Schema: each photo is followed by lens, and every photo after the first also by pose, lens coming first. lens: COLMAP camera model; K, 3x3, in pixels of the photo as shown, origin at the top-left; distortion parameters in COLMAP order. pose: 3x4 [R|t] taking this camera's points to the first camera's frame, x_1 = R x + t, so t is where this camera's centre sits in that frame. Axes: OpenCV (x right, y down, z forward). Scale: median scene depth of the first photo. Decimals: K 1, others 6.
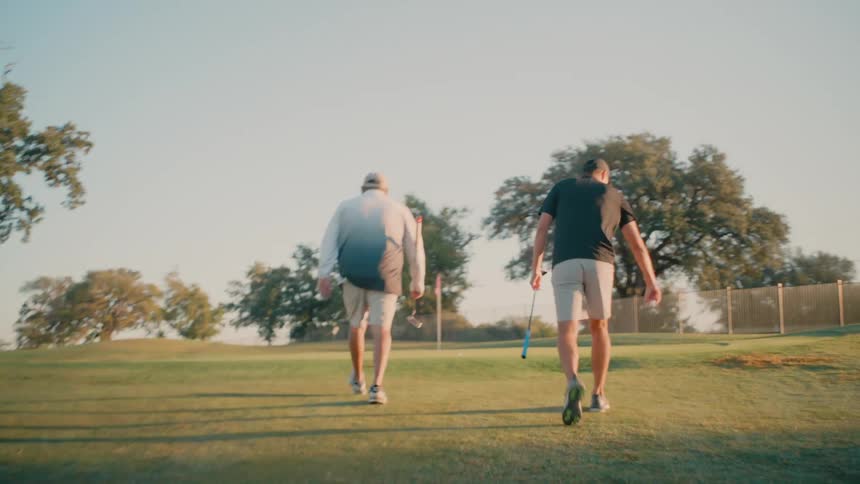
lens RADIAL K [[790.3, 0, 430.0], [0, 790.3, 242.0], [0, 0, 1]] dist [-0.050611, 0.005230]
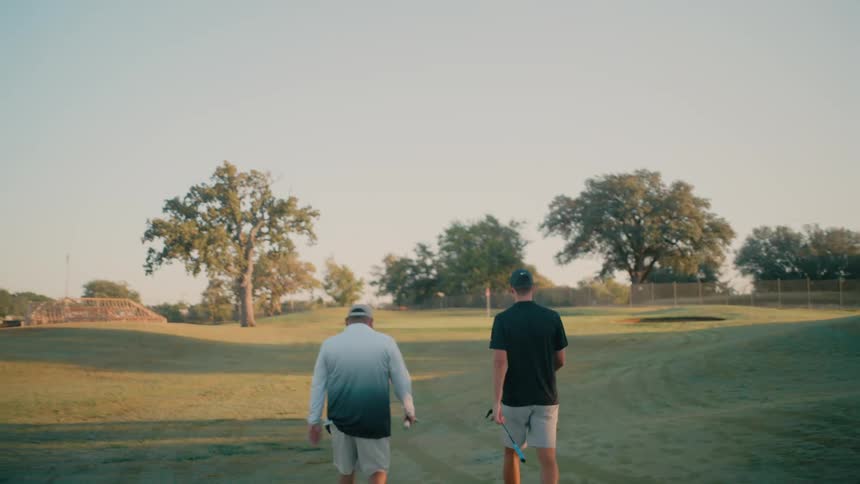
lens RADIAL K [[790.3, 0, 430.0], [0, 790.3, 242.0], [0, 0, 1]] dist [-0.050611, 0.005230]
pose [[0.991061, -0.013930, -0.132683, 0.058377], [0.021964, 0.998000, 0.059278, -0.087123], [0.131592, -0.061662, 0.989384, -0.496706]]
